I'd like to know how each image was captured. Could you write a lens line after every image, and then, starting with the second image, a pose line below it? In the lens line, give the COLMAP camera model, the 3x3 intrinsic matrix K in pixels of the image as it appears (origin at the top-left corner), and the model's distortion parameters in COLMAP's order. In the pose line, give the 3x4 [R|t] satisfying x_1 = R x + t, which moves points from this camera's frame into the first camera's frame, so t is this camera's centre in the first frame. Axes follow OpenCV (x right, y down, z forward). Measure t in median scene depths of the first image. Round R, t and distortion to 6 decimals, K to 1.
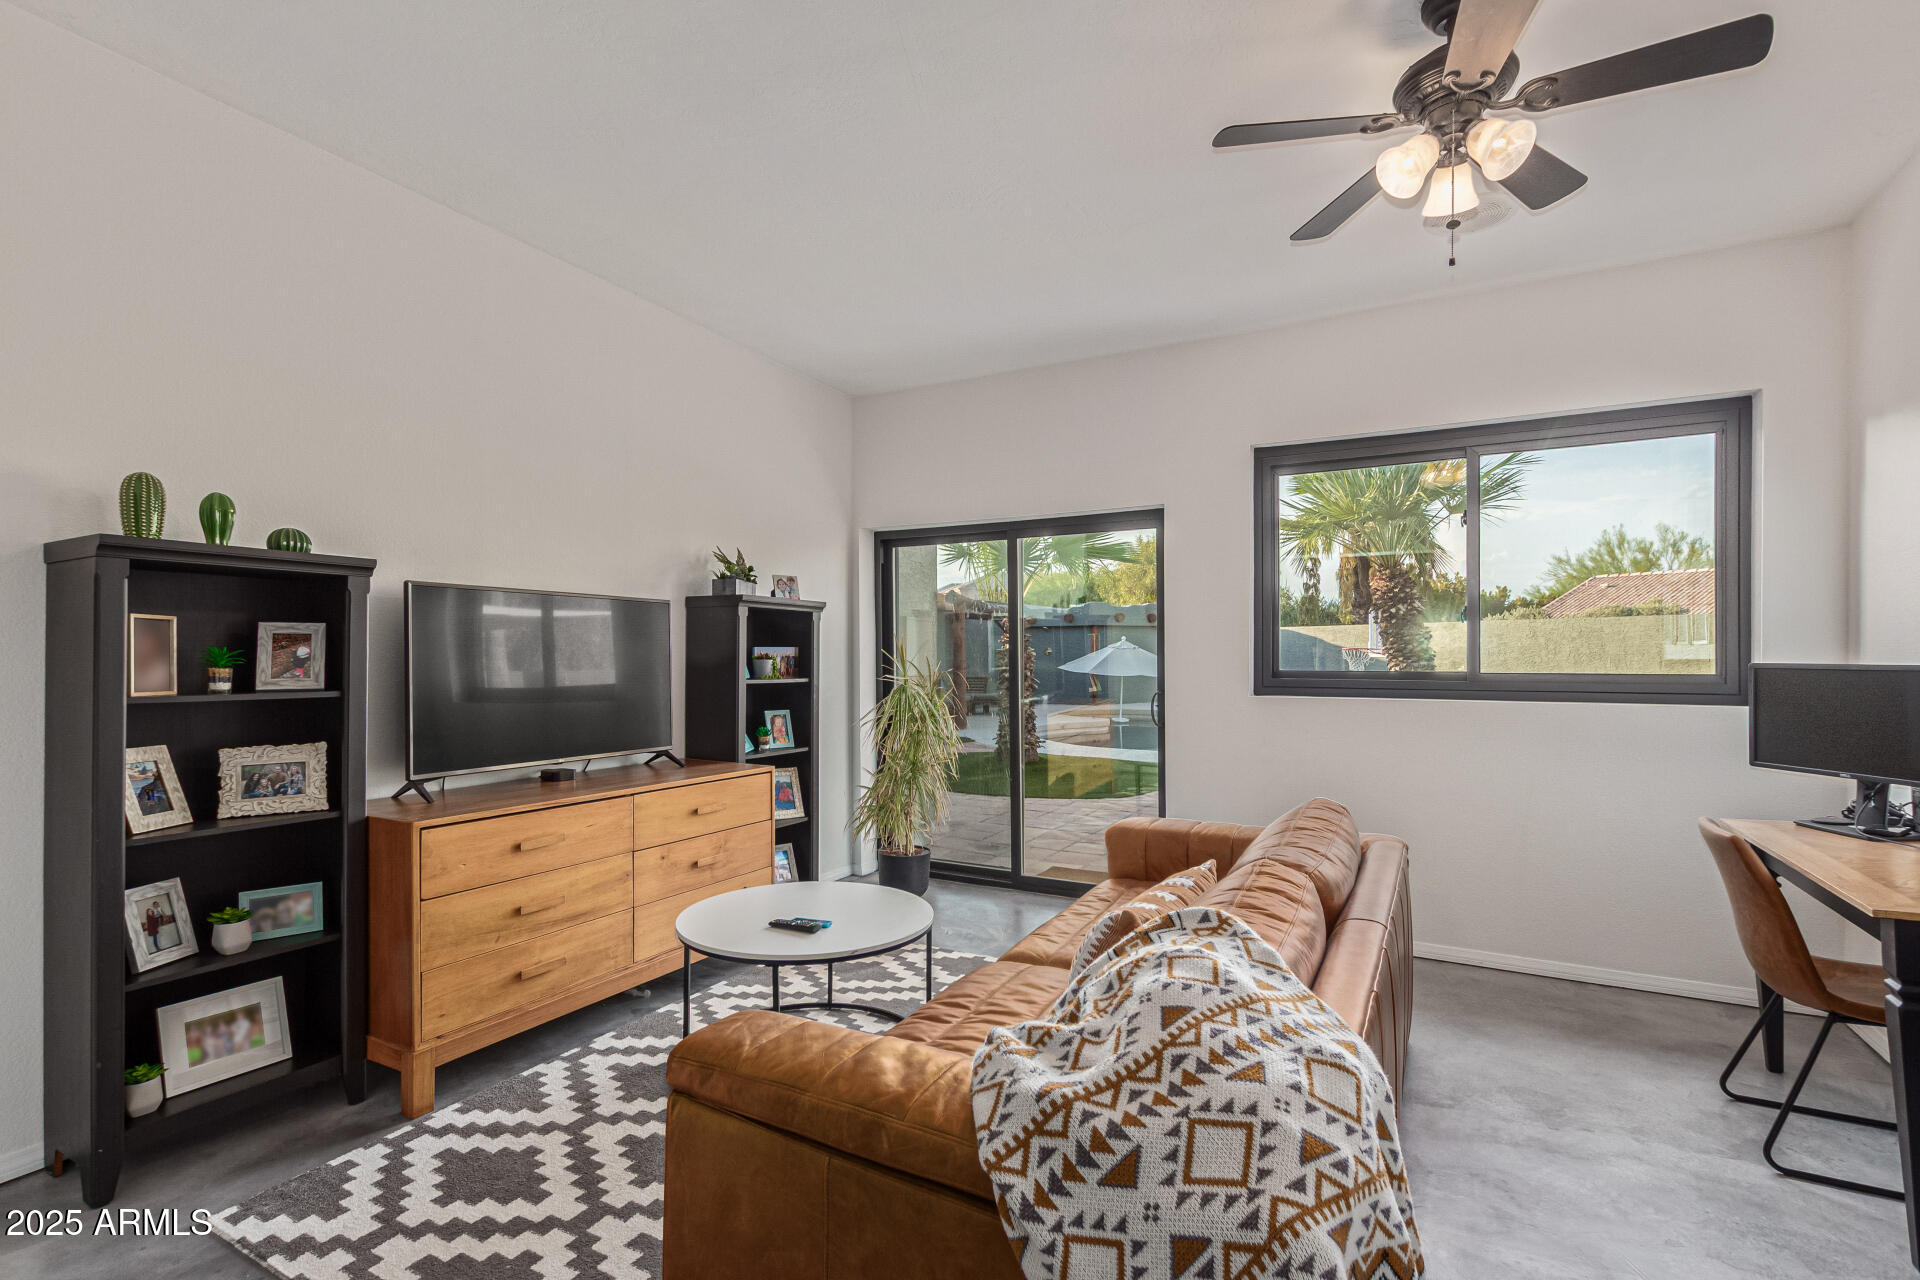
lens RADIAL K [[881.5, 0, 967.5], [0, 881.5, 649.3], [0, 0, 1]] dist [-0.001686, -0.000460]
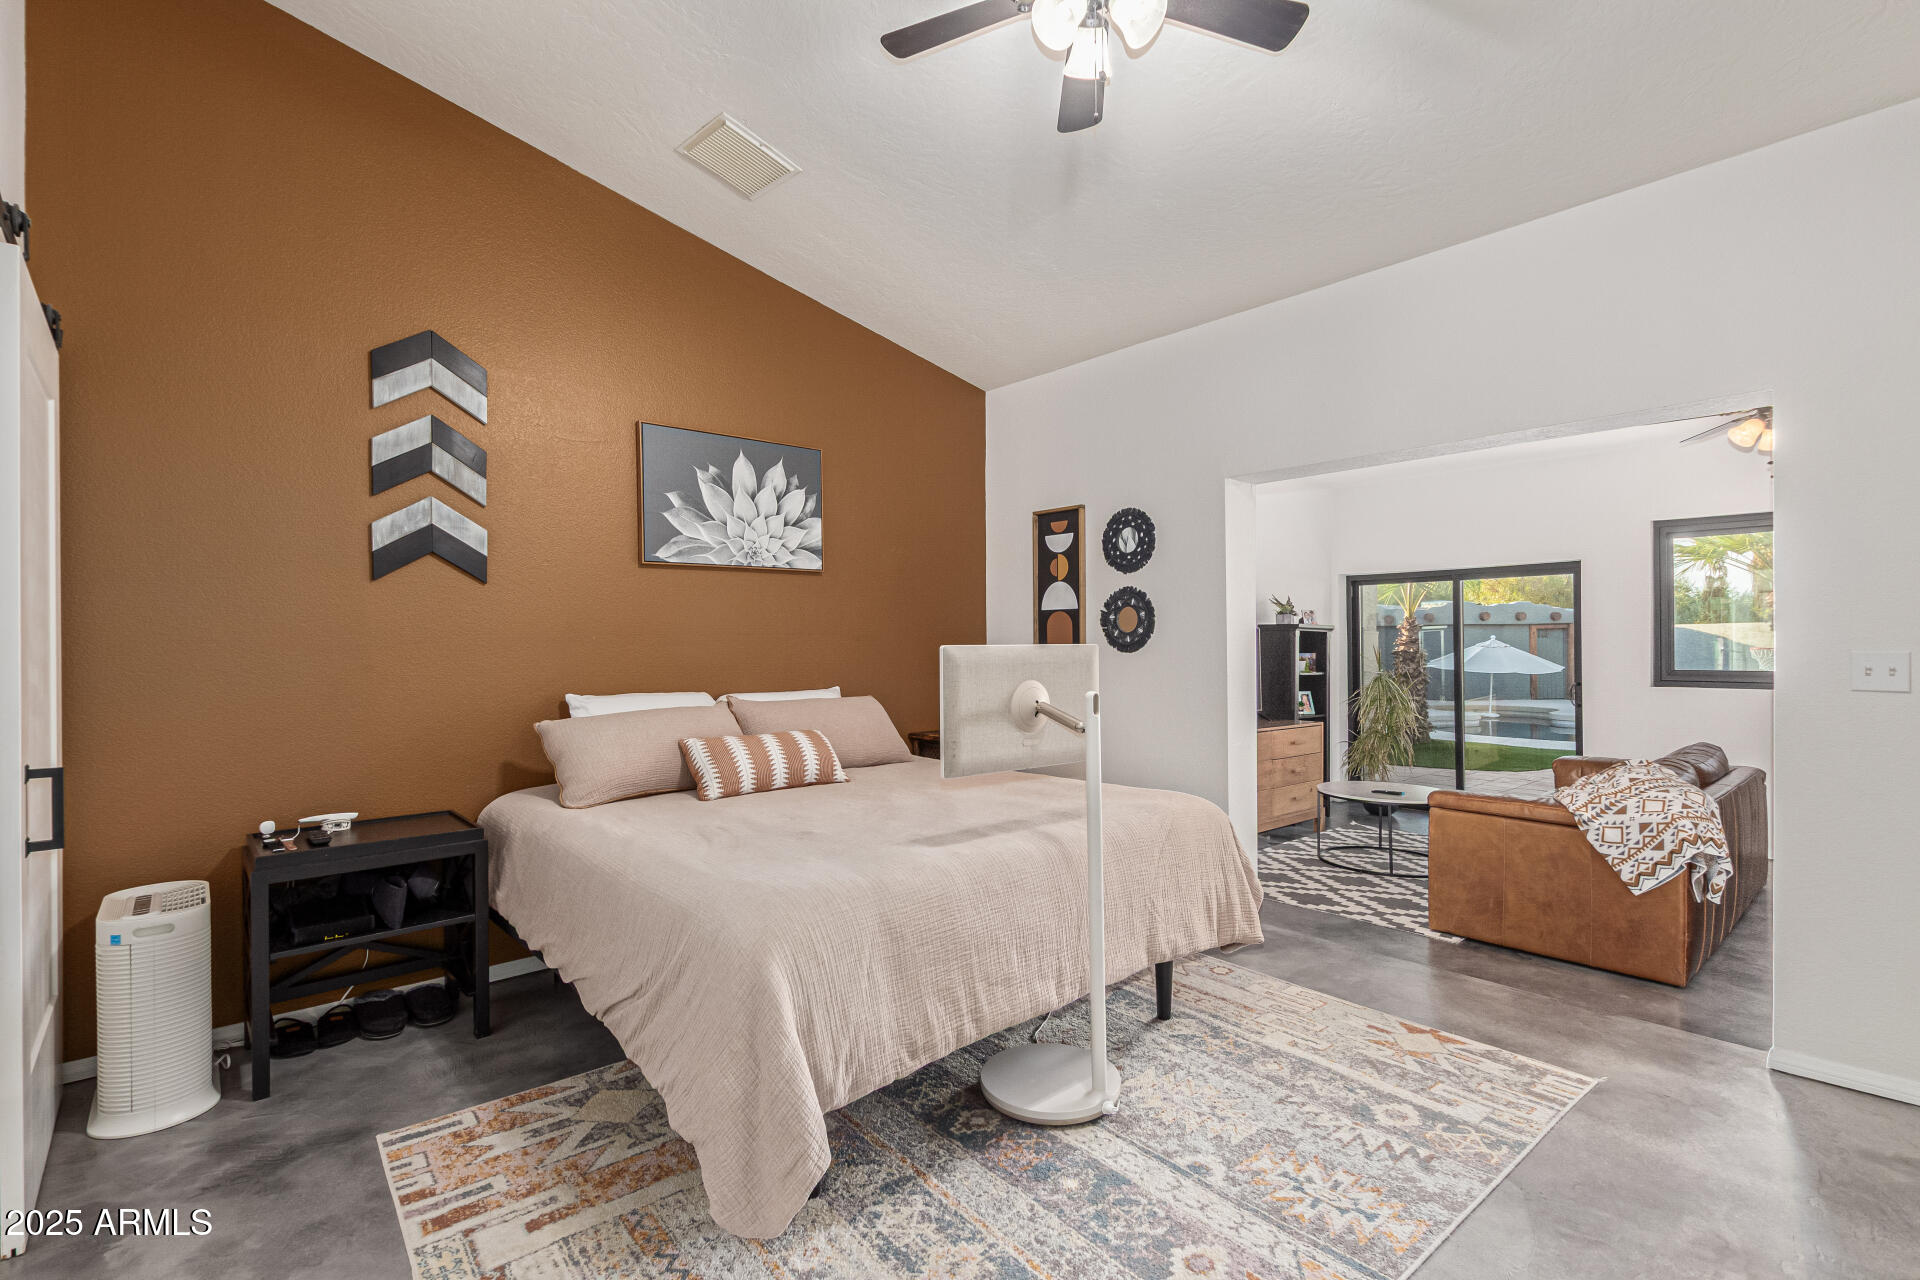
lens RADIAL K [[881.5, 0, 947.6], [0, 881.5, 642.3], [0, 0, 1]] dist [-0.001686, -0.000460]
pose [[0.939201, -0.003072, -0.343353, -0.275403], [0.002386, 0.999994, -0.002420, -0.020472], [0.343358, 0.001454, 0.939203, -0.780482]]
